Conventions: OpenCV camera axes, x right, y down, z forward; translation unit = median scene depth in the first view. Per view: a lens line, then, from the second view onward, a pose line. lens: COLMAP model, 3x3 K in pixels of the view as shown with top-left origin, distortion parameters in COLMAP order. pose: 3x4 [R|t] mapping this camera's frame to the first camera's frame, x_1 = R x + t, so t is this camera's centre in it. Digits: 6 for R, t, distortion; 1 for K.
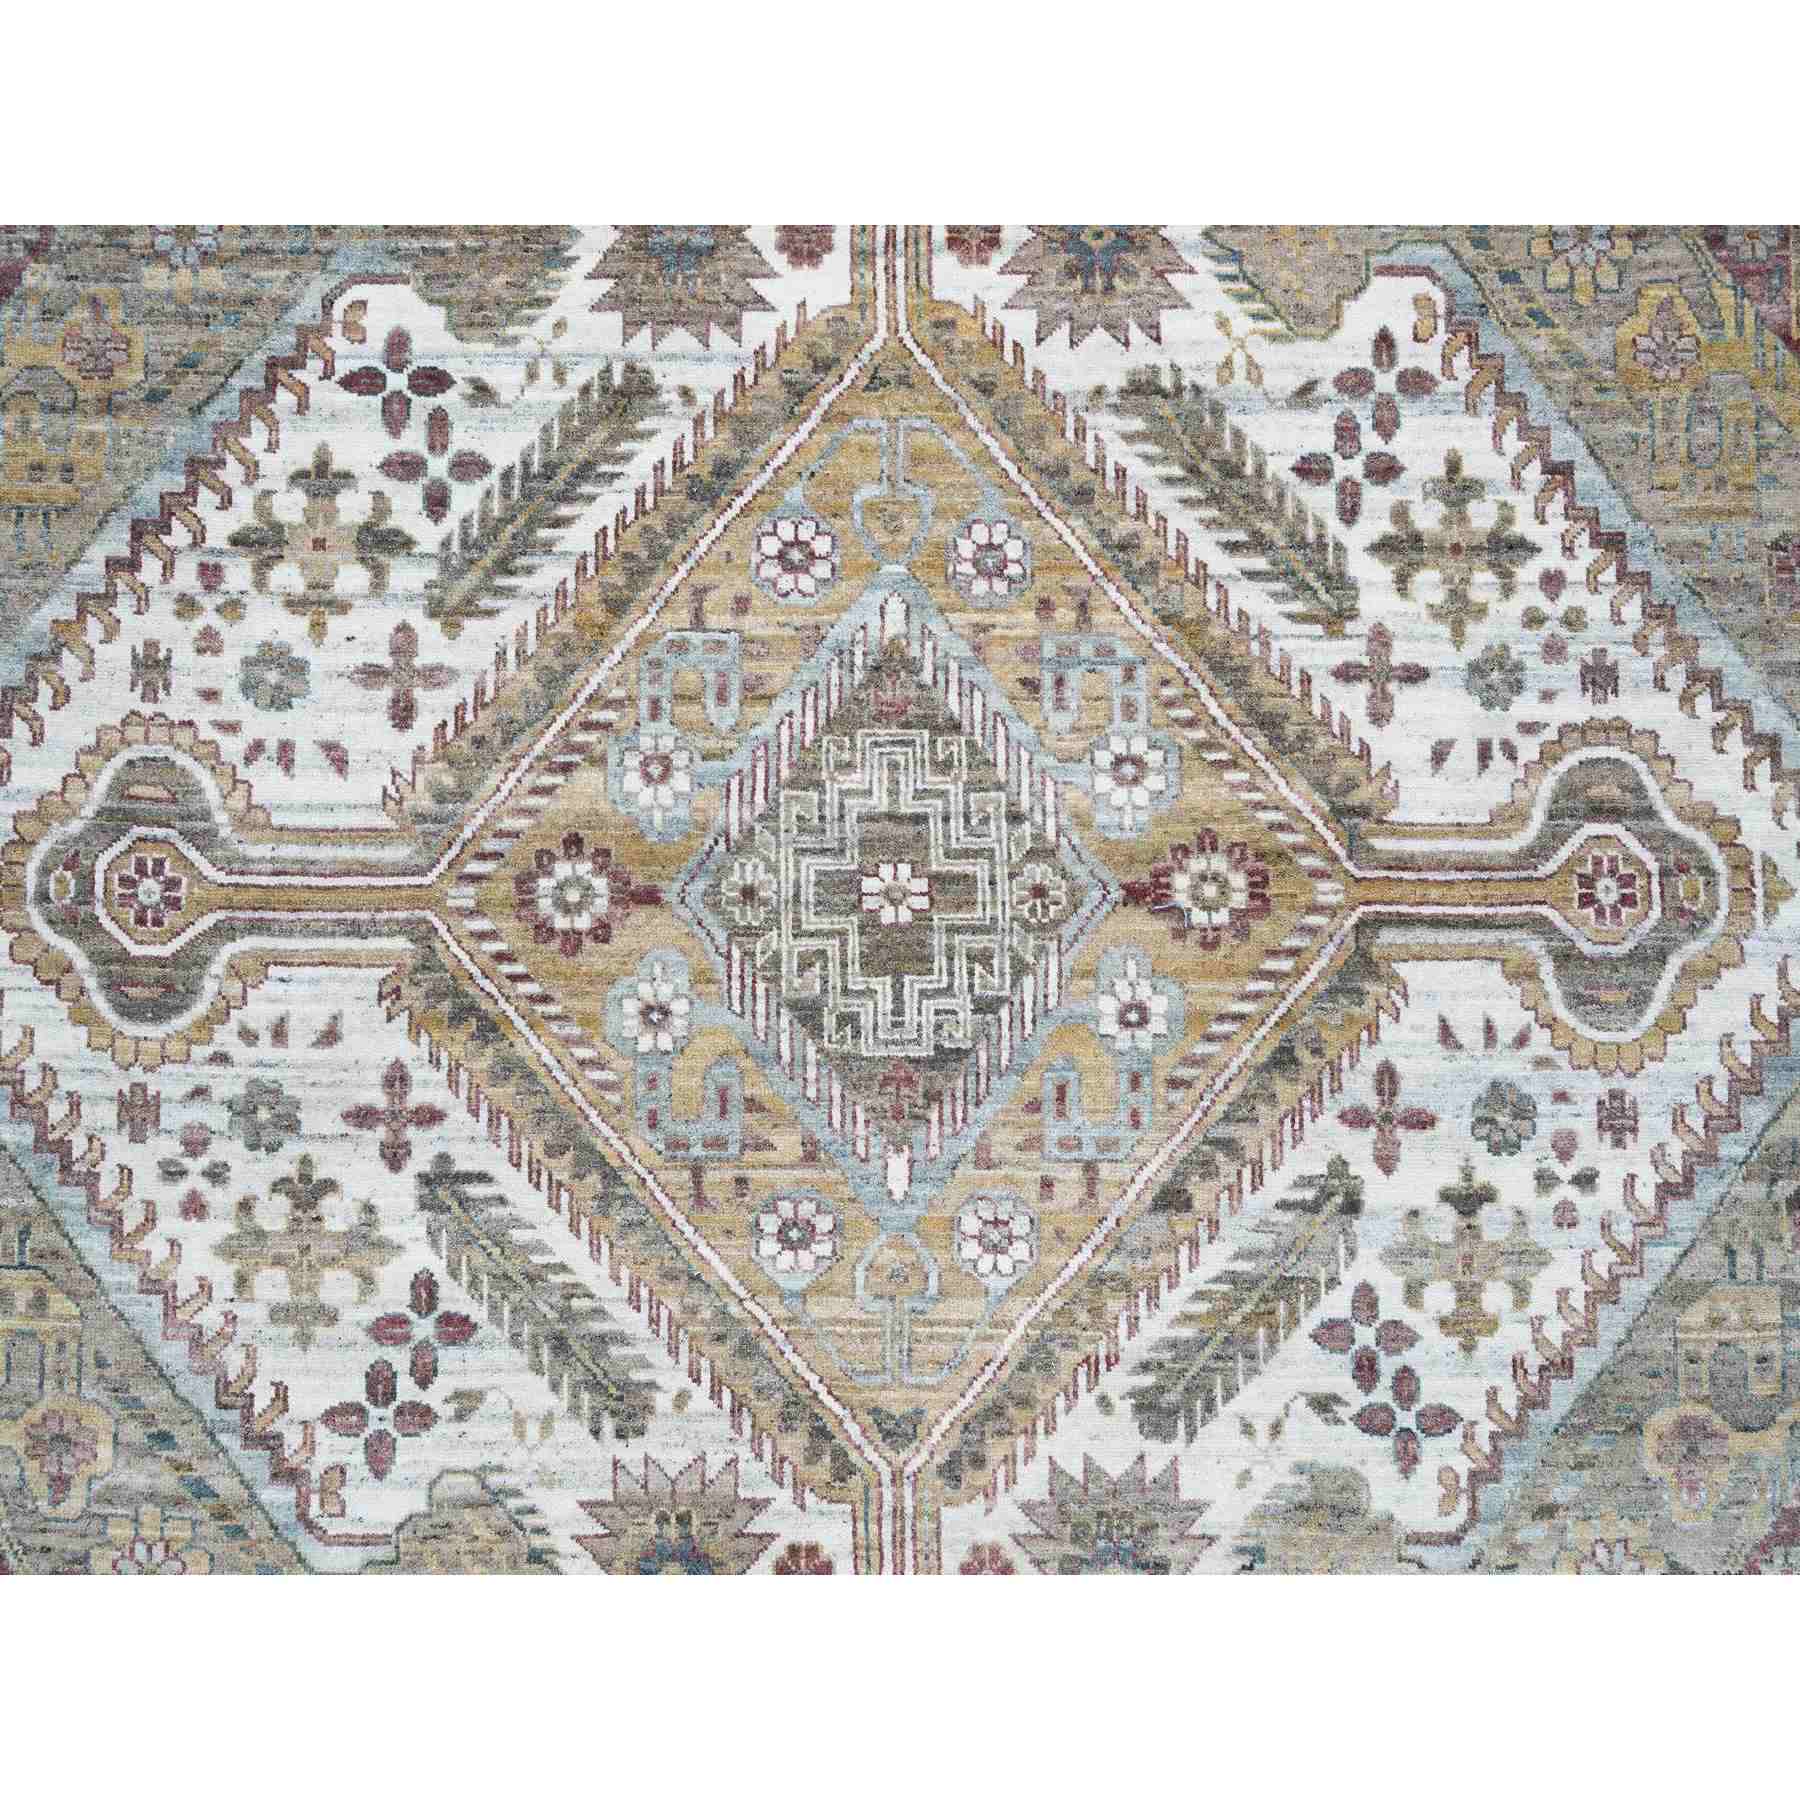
lens RADIAL K [[2115.0, 0, 867.6], [0, 2115.0, 899.8], [0, 0, 1]] dist [-0.008336, 0.009124]
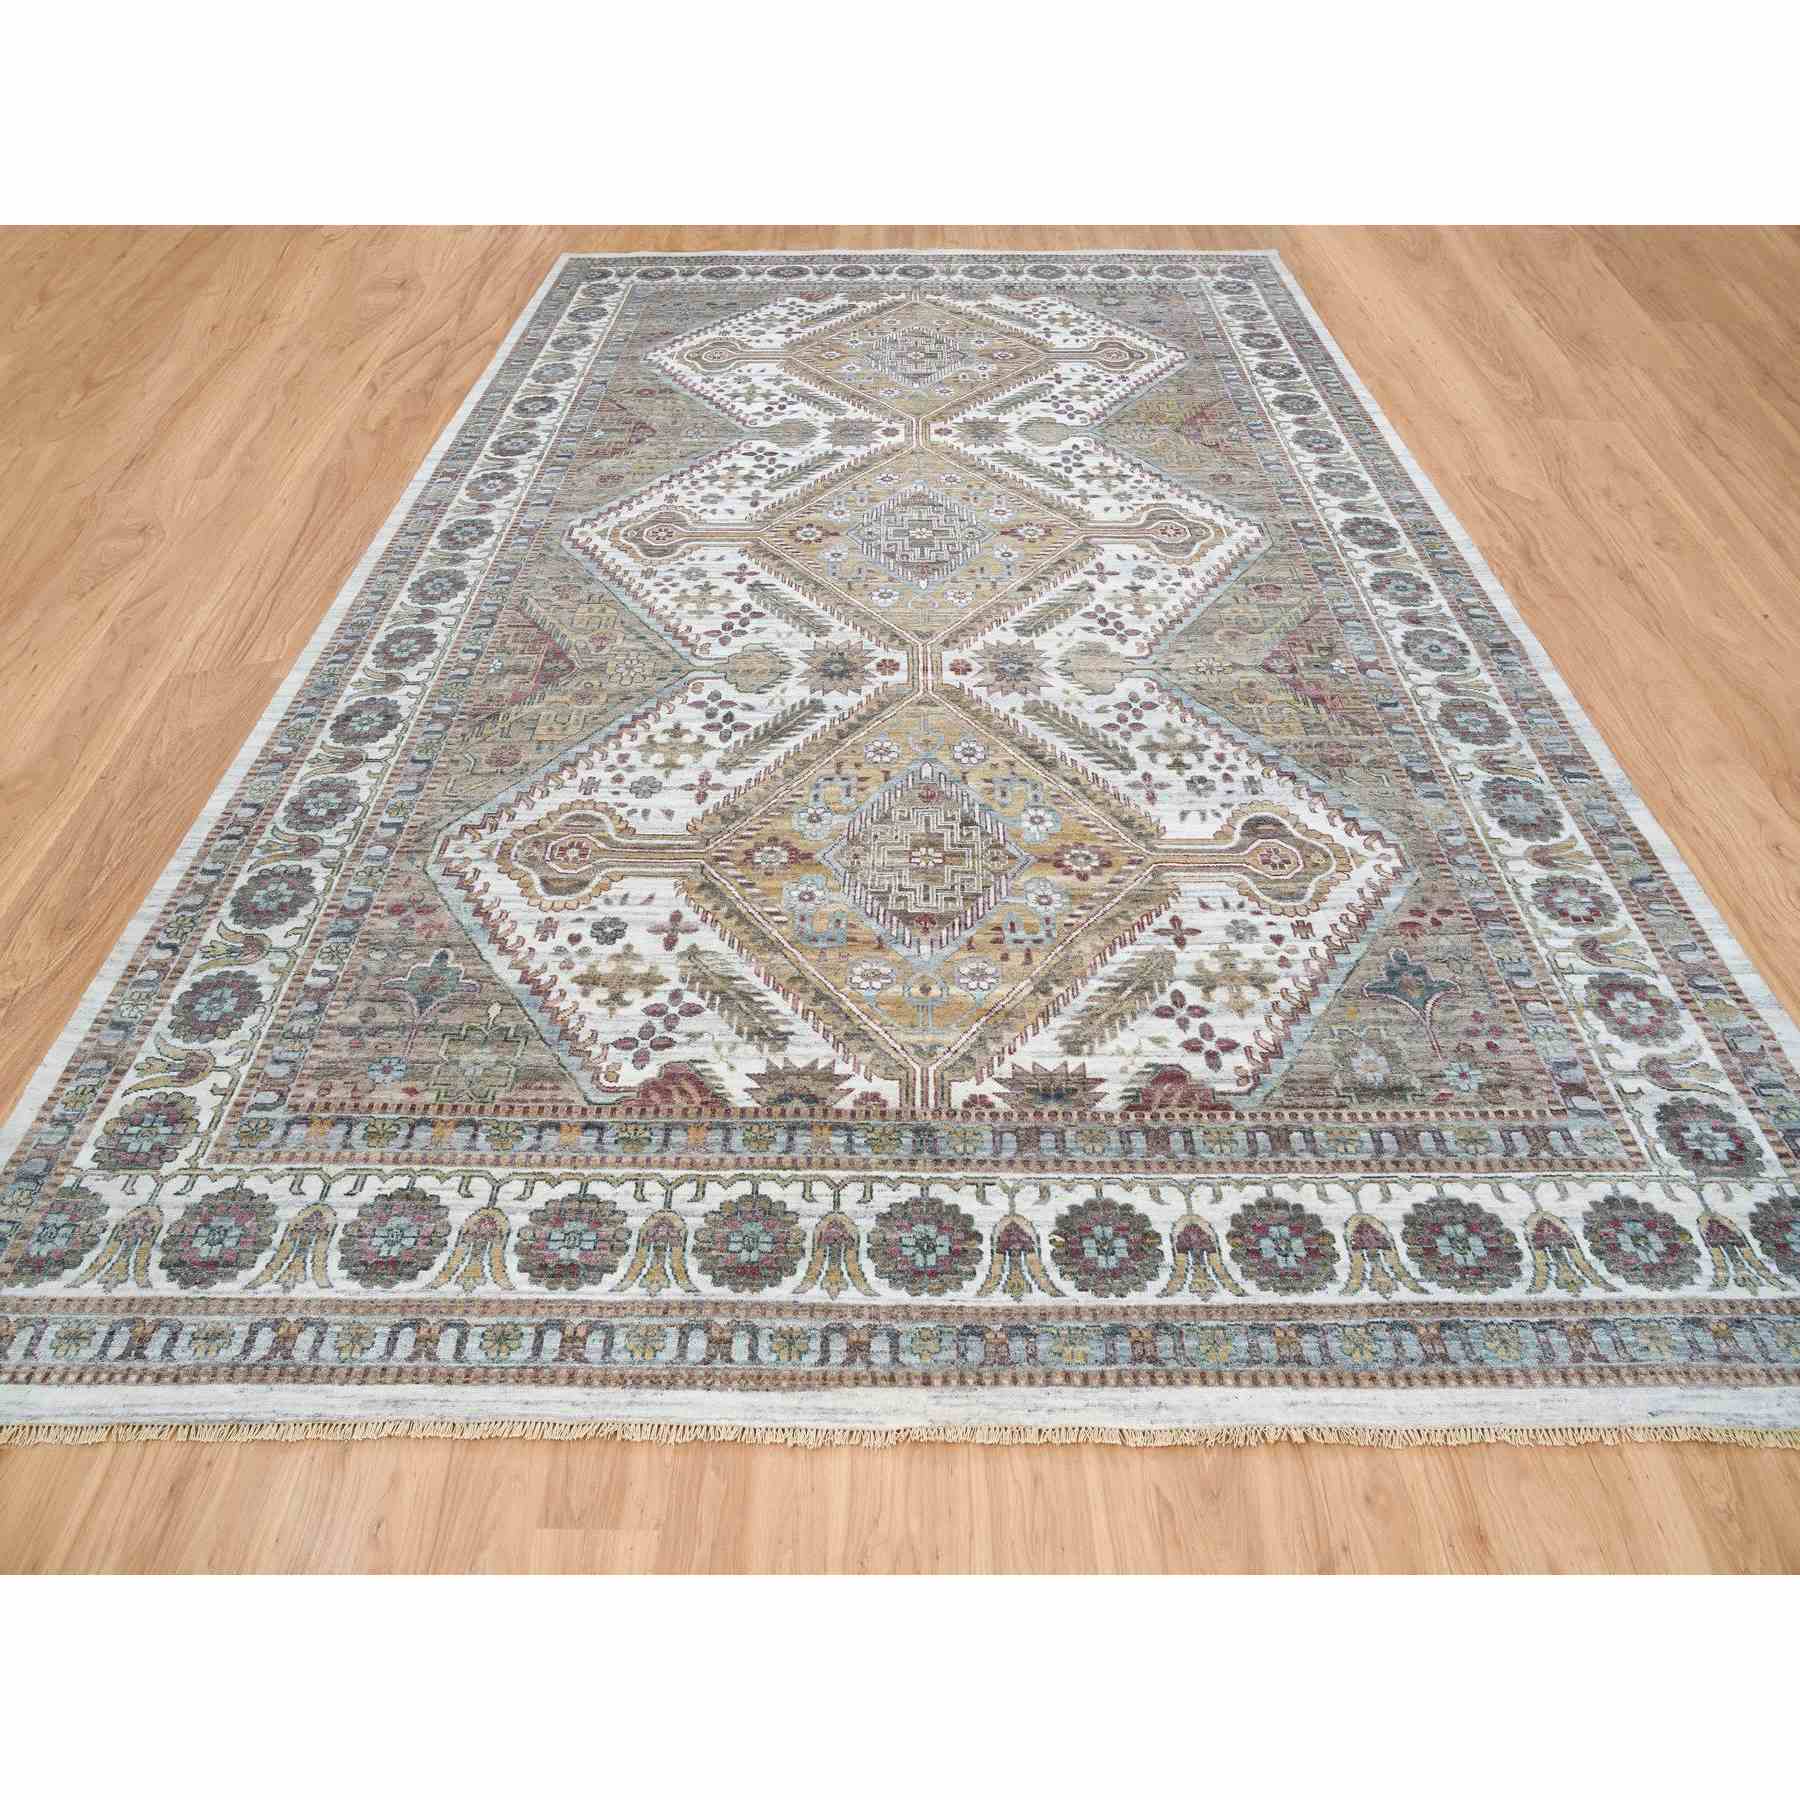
lens RADIAL K [[2115.0, 0, 867.6], [0, 2115.0, 899.8], [0, 0, 1]] dist [-0.008336, 0.009124]
pose [[0.999716, -0.010710, -0.021304, -0.003568], [-0.011950, 0.548116, -0.836317, 2.638901], [0.020634, 0.836334, 0.547832, -0.155033]]
